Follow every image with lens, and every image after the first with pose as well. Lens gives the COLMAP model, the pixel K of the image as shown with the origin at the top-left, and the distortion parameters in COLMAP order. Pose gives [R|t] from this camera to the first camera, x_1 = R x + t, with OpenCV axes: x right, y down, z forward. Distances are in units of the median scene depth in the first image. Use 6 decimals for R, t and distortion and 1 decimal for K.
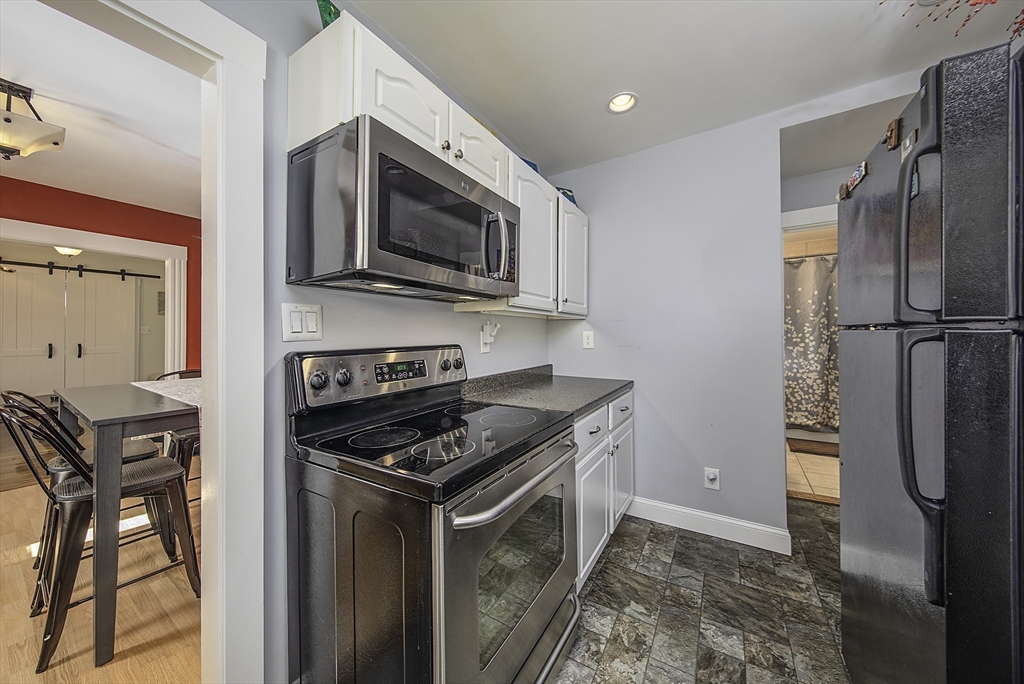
lens RADIAL K [[337.6, 0, 514.1], [0, 337.6, 334.2], [0, 0, 1]] dist [-0.000327, -0.000292]
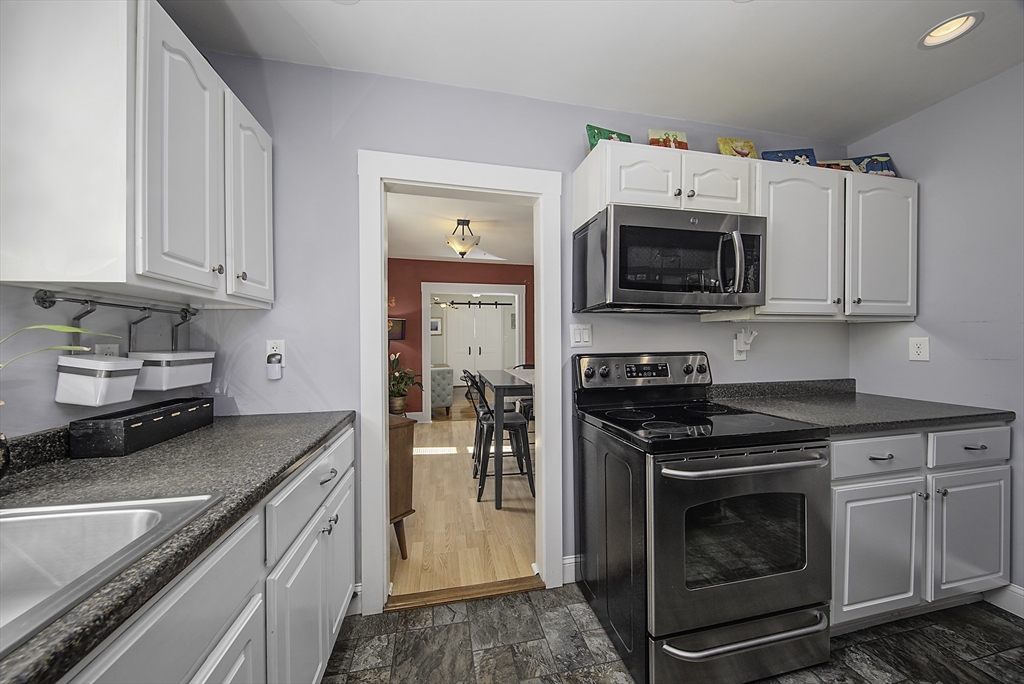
lens RADIAL K [[337.6, 0, 514.1], [0, 337.6, 334.2], [0, 0, 1]] dist [-0.000327, -0.000292]
pose [[0.699015, -0.016213, -0.714923, 0.237795], [0.004608, 0.999824, -0.018168, -0.011606], [0.715092, 0.009405, 0.698967, -0.279059]]
